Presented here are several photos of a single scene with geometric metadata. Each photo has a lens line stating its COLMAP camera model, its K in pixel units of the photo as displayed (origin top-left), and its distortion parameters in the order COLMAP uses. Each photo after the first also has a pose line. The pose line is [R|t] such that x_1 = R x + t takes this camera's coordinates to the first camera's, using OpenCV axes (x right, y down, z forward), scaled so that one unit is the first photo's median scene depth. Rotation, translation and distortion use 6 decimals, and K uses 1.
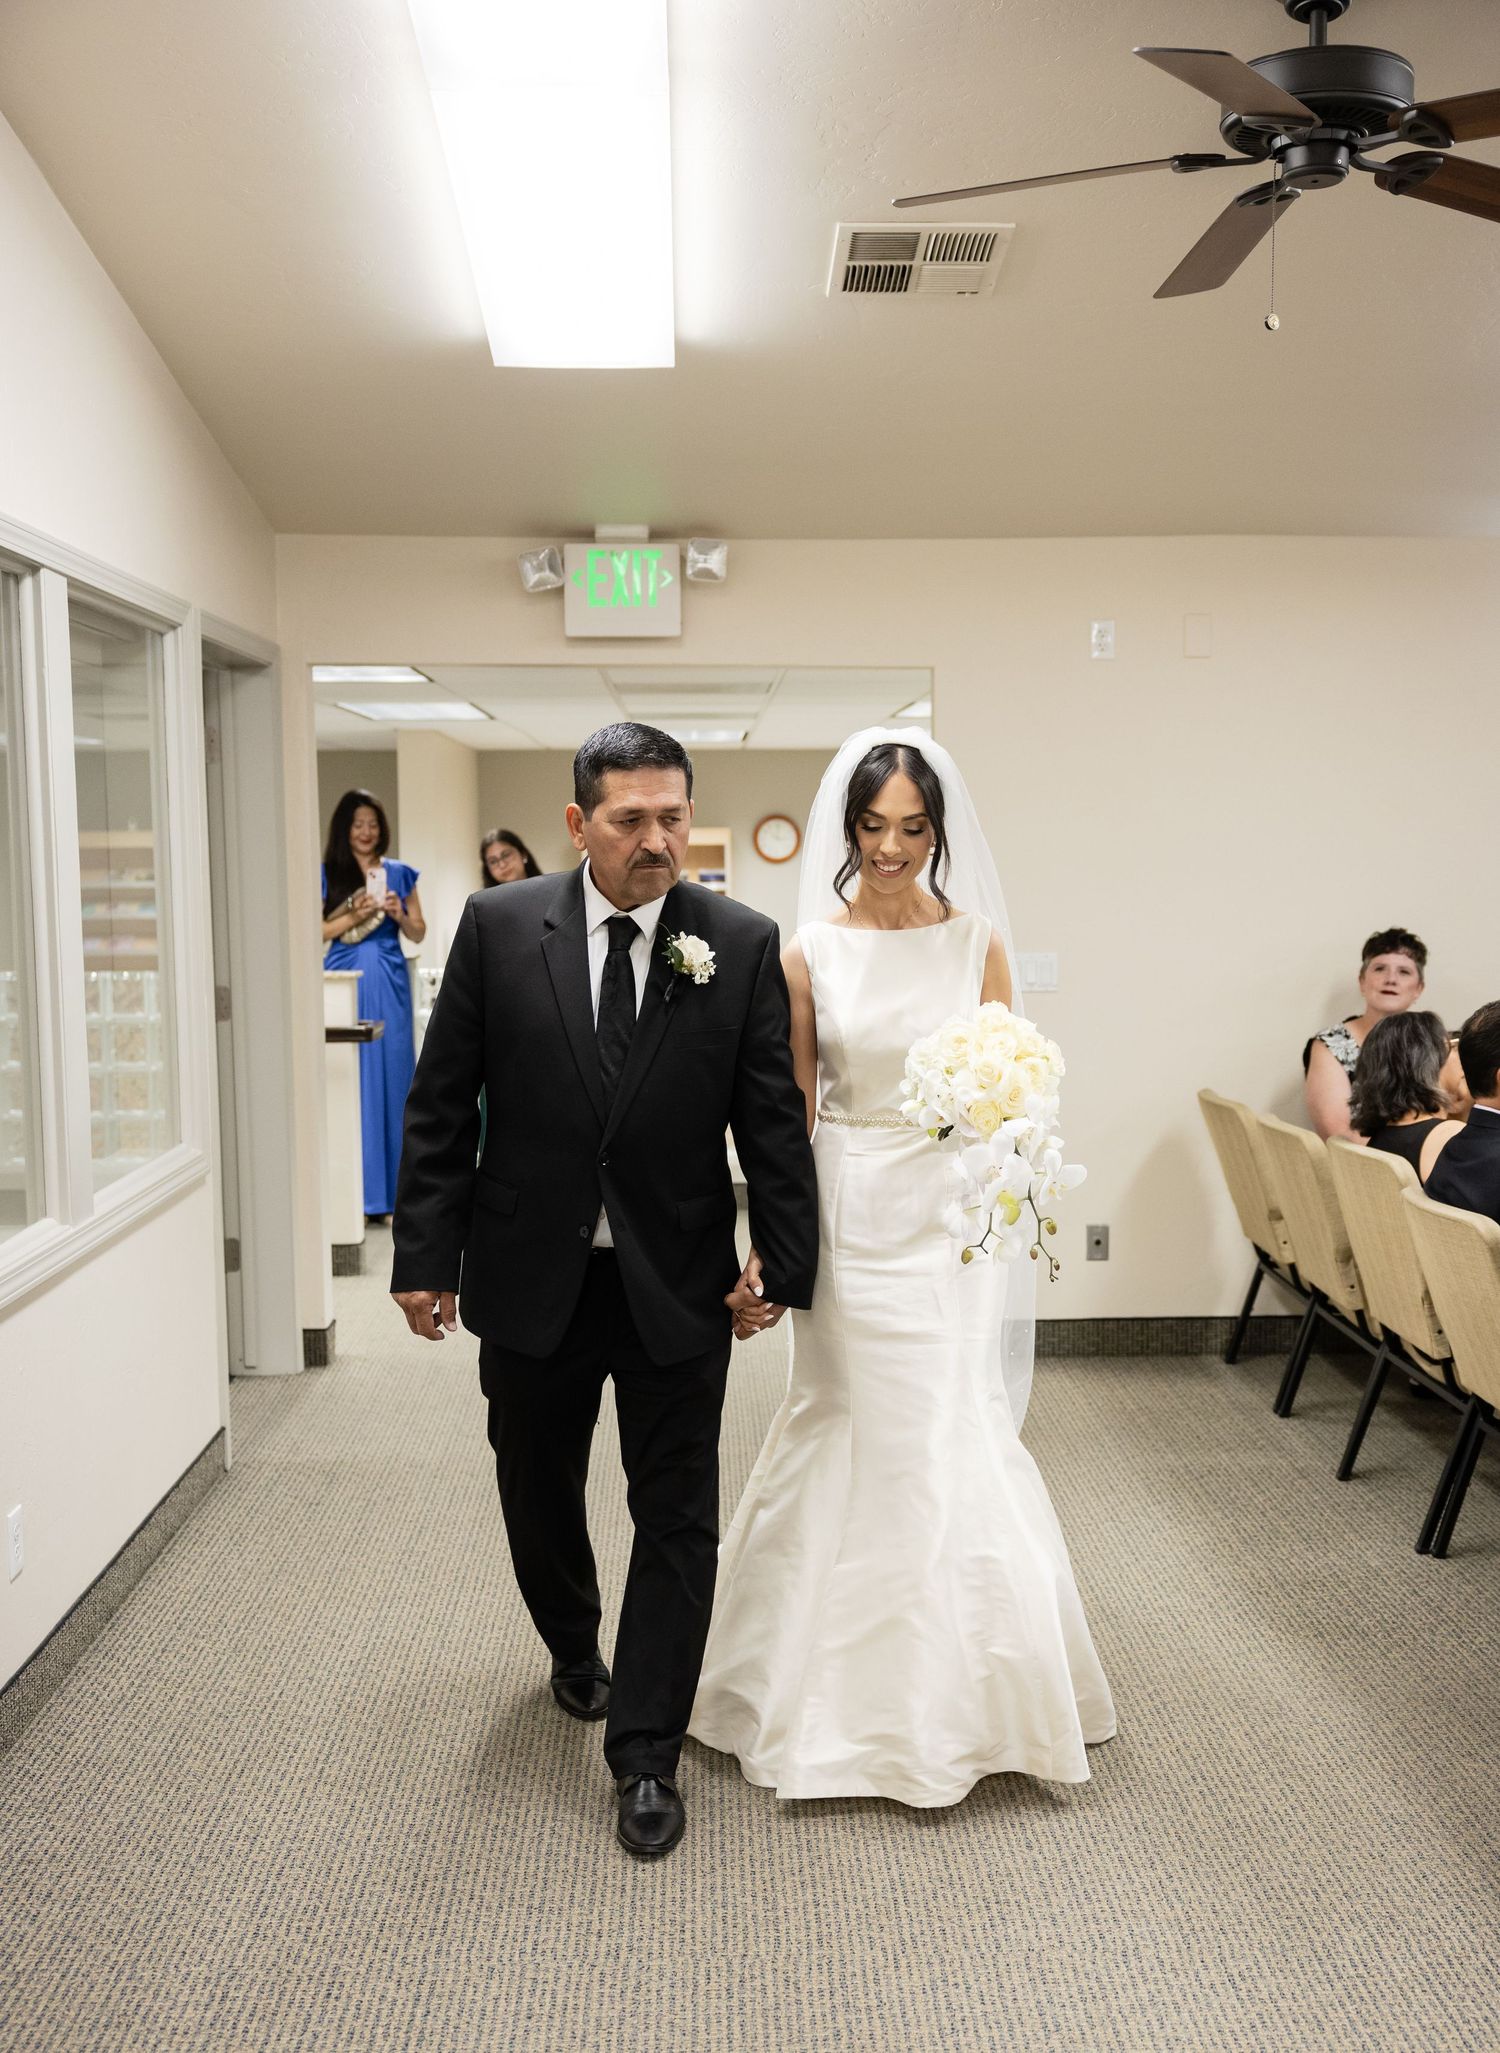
lens RADIAL K [[2054.1, 0, 750.0], [0, 2054.1, 1026.5], [0, 0, 1]] dist [0.000468, -0.000769]
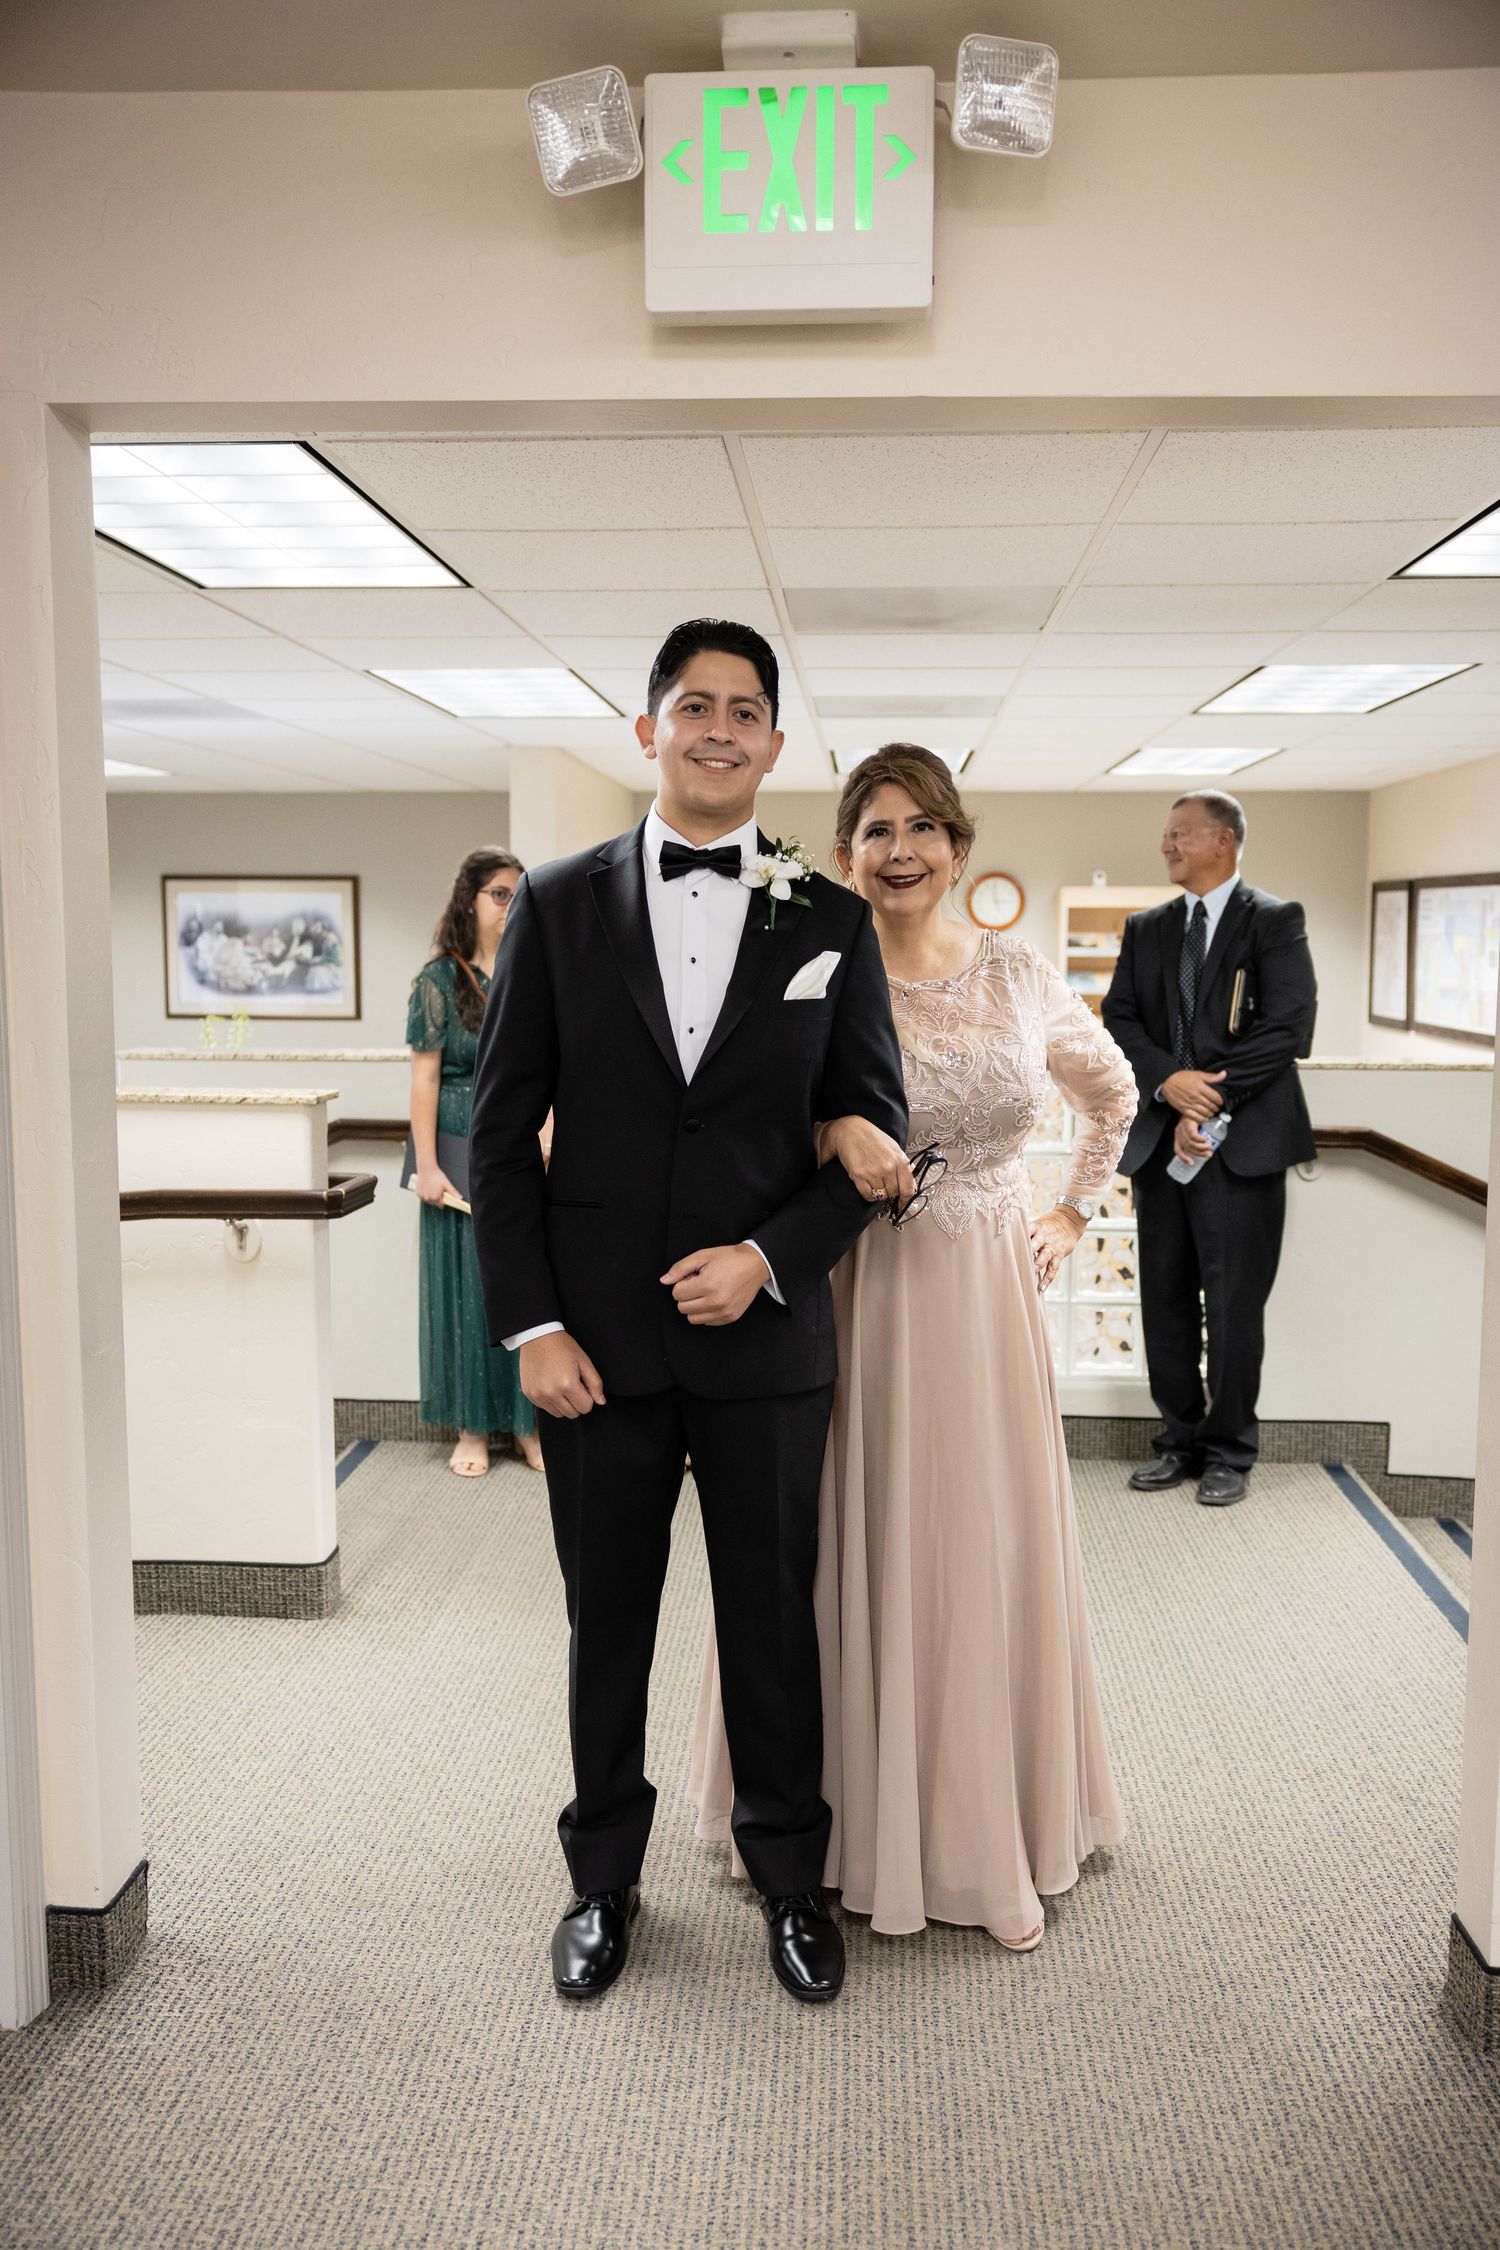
lens RADIAL K [[1891.6, 0, 750.0], [0, 1891.6, 1125.0], [0, 0, 1]] dist [-0.004945, -0.002246]
pose [[0.995443, 0.036132, -0.088247, -0.030091], [-0.034629, 0.999229, 0.018503, -0.038468], [0.088847, -0.015363, 0.995927, 0.617694]]
